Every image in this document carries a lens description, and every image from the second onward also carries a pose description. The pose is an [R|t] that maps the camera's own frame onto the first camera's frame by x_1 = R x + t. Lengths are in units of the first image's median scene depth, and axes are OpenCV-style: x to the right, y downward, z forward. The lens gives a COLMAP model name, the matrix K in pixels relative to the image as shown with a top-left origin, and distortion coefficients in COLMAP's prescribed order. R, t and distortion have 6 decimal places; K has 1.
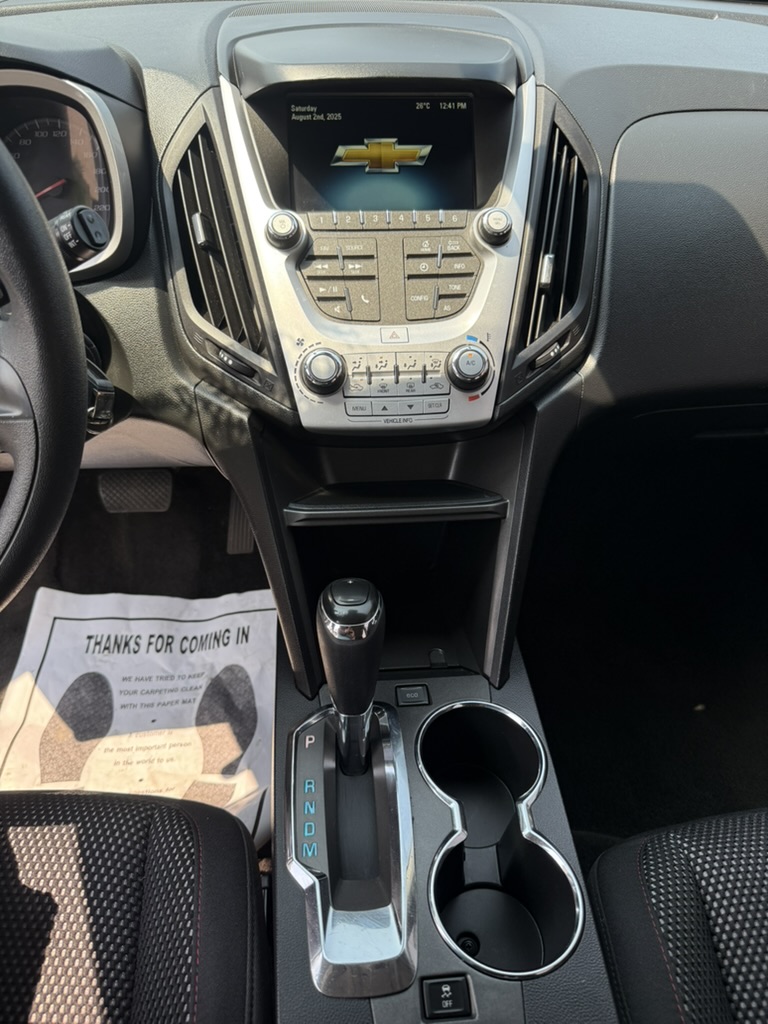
lens RADIAL K [[723.4, 0, 388.6], [0, 723.4, 516.7], [0, 0, 1]] dist [0.072734, -0.106752]
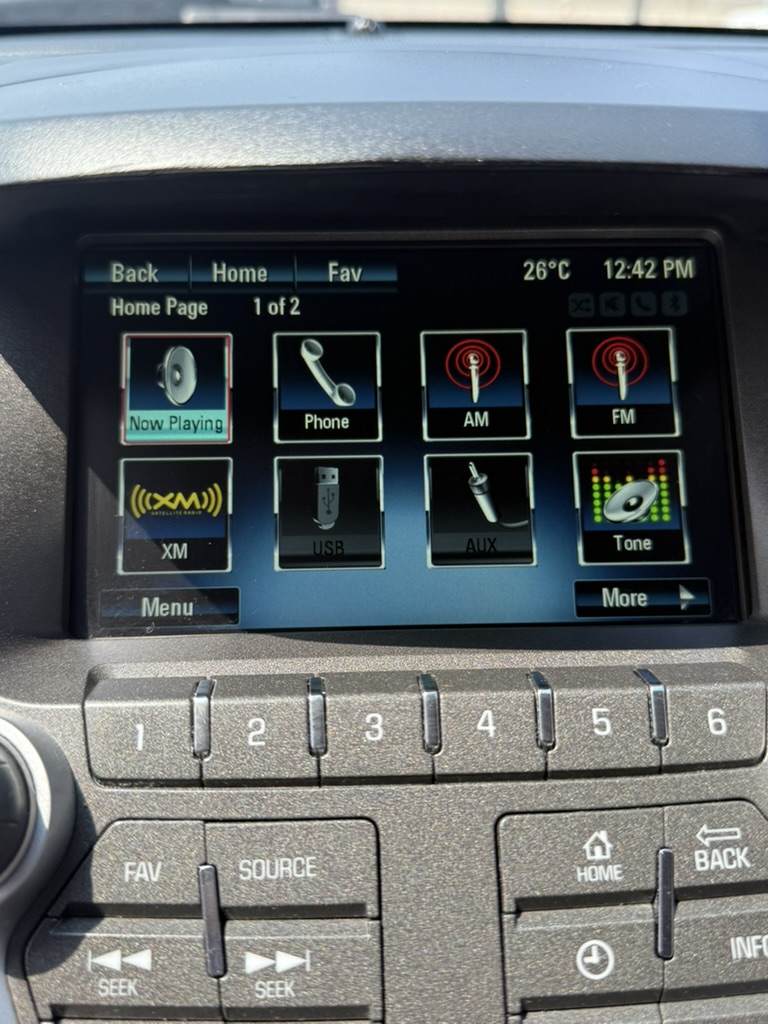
lens RADIAL K [[907.4, 0, 383.9], [0, 907.4, 492.1], [0, 0, 1]] dist [0.035313, -0.181927]
pose [[0.999127, 0.002736, -0.041689, -0.003272], [-0.013476, 0.965628, -0.259580, -0.403066], [0.039546, 0.259915, 0.964821, 0.699537]]
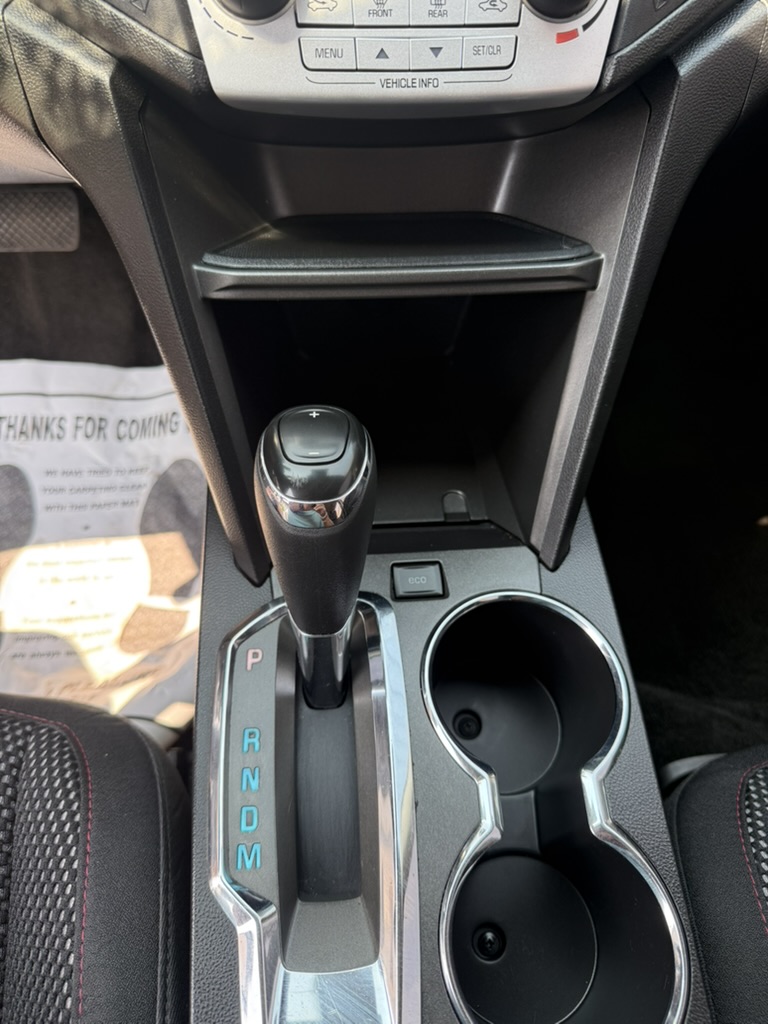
lens RADIAL K [[742.6, 0, 384.0], [0, 742.6, 512.0], [0, 0, 1]] dist [-0.002309, -0.031577]
pose [[0.999825, 0.017430, 0.006815, -0.002274], [-0.018706, 0.942236, 0.334426, -0.026533], [-0.000593, -0.334495, 0.942397, 0.427097]]
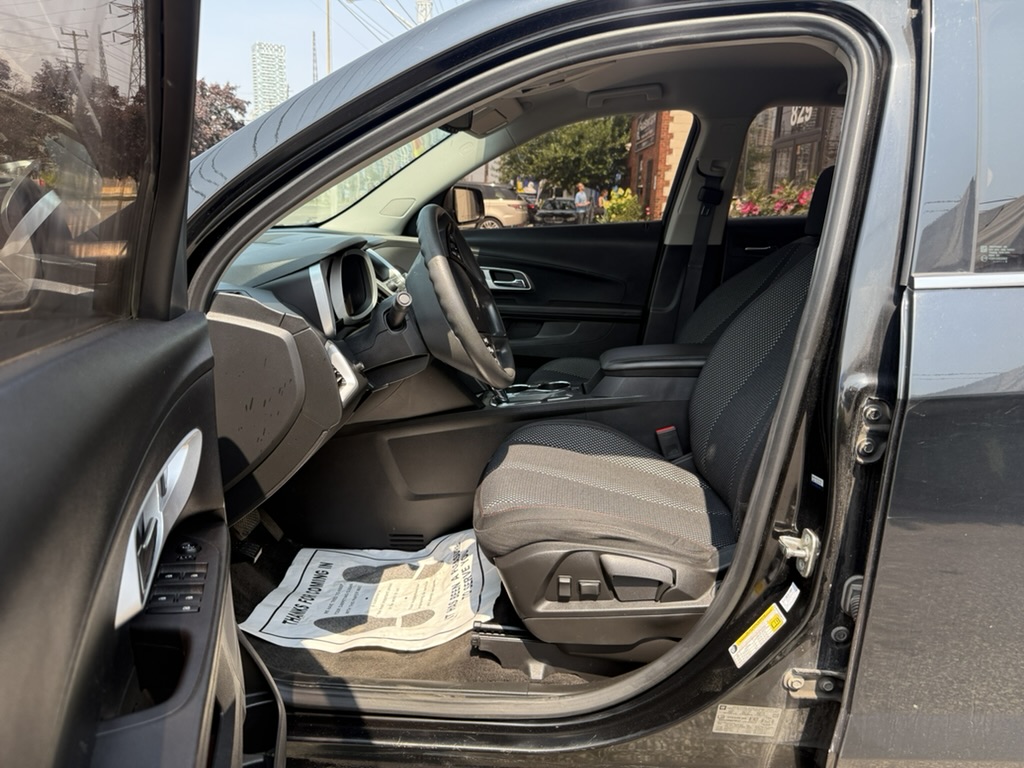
lens RADIAL K [[716.5, 0, 508.0], [0, 716.5, 384.9], [0, 0, 1]] dist [0.073833, -0.116403]
pose [[0.148798, -0.278506, 0.948838, -3.031811], [0.659297, 0.743079, 0.114719, -0.100972], [-0.737012, 0.608496, 0.294187, -0.021488]]
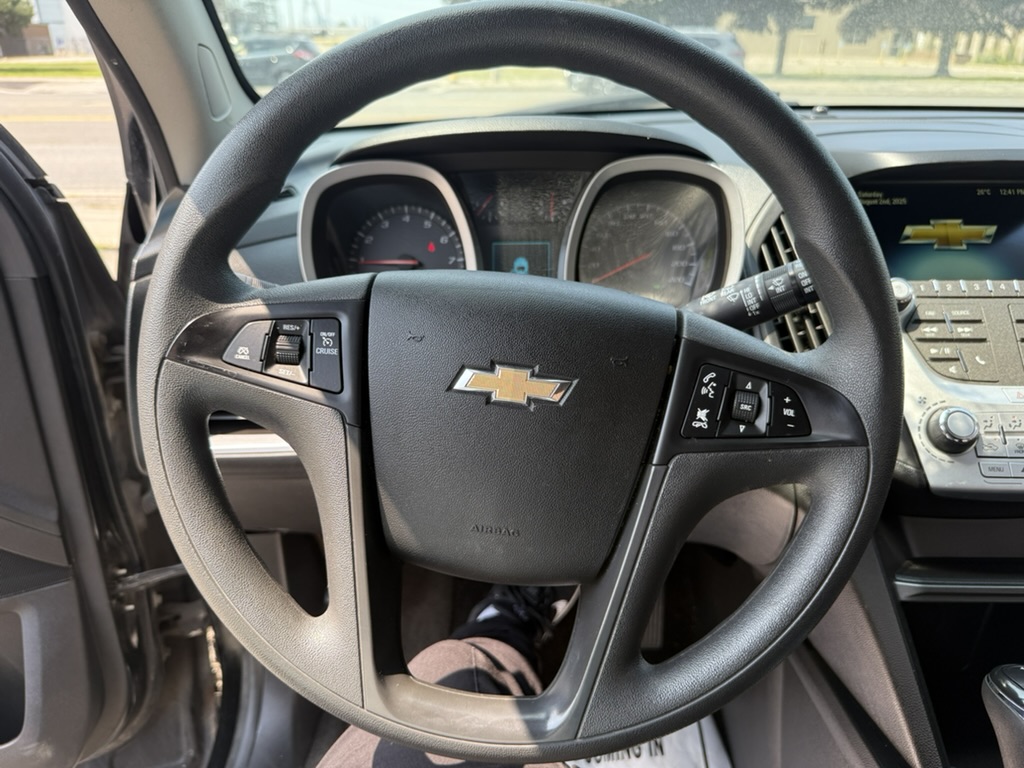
lens RADIAL K [[716.5, 0, 508.0], [0, 716.5, 384.9], [0, 0, 1]] dist [0.073833, -0.116403]
pose [[0.992455, 0.015022, -0.121685, -0.534914], [-0.053287, 0.946681, -0.317734, 0.073309], [0.110424, 0.321821, 0.940339, 0.027547]]
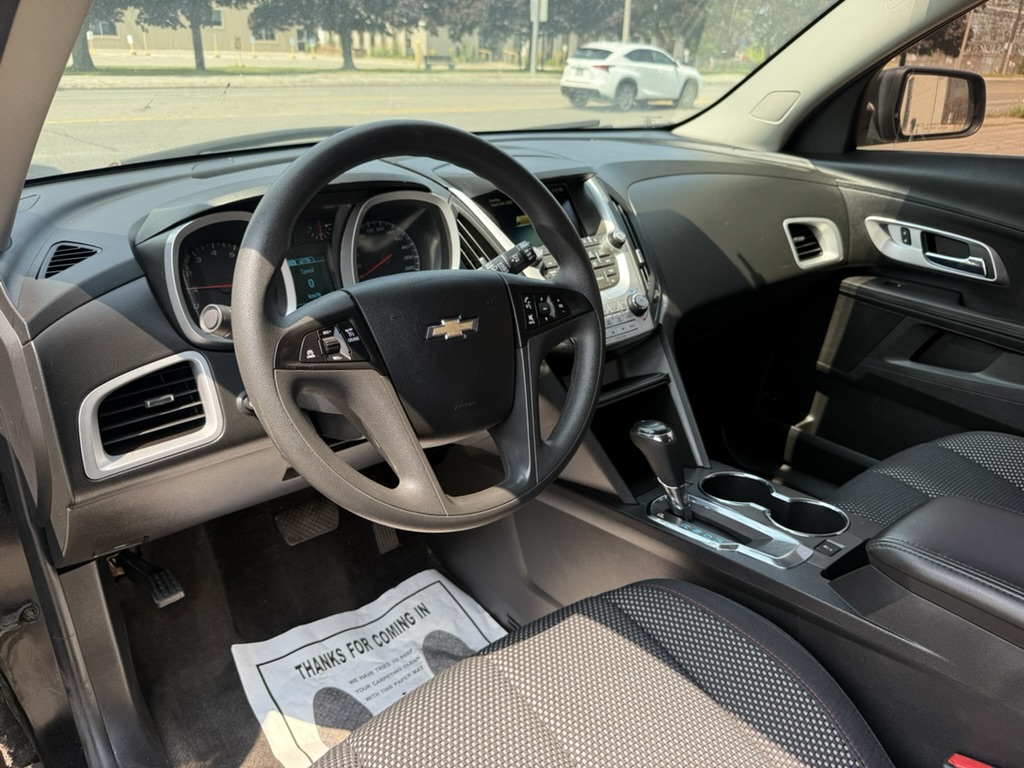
lens RADIAL K [[723.4, 0, 509.6], [0, 723.4, 381.6], [0, 0, 1]] dist [0.072734, -0.106752]
pose [[0.838419, -0.239003, 0.489827, -1.132872], [0.376358, 0.903929, -0.203141, 0.235043], [-0.394218, 0.354668, 0.847823, -0.408468]]
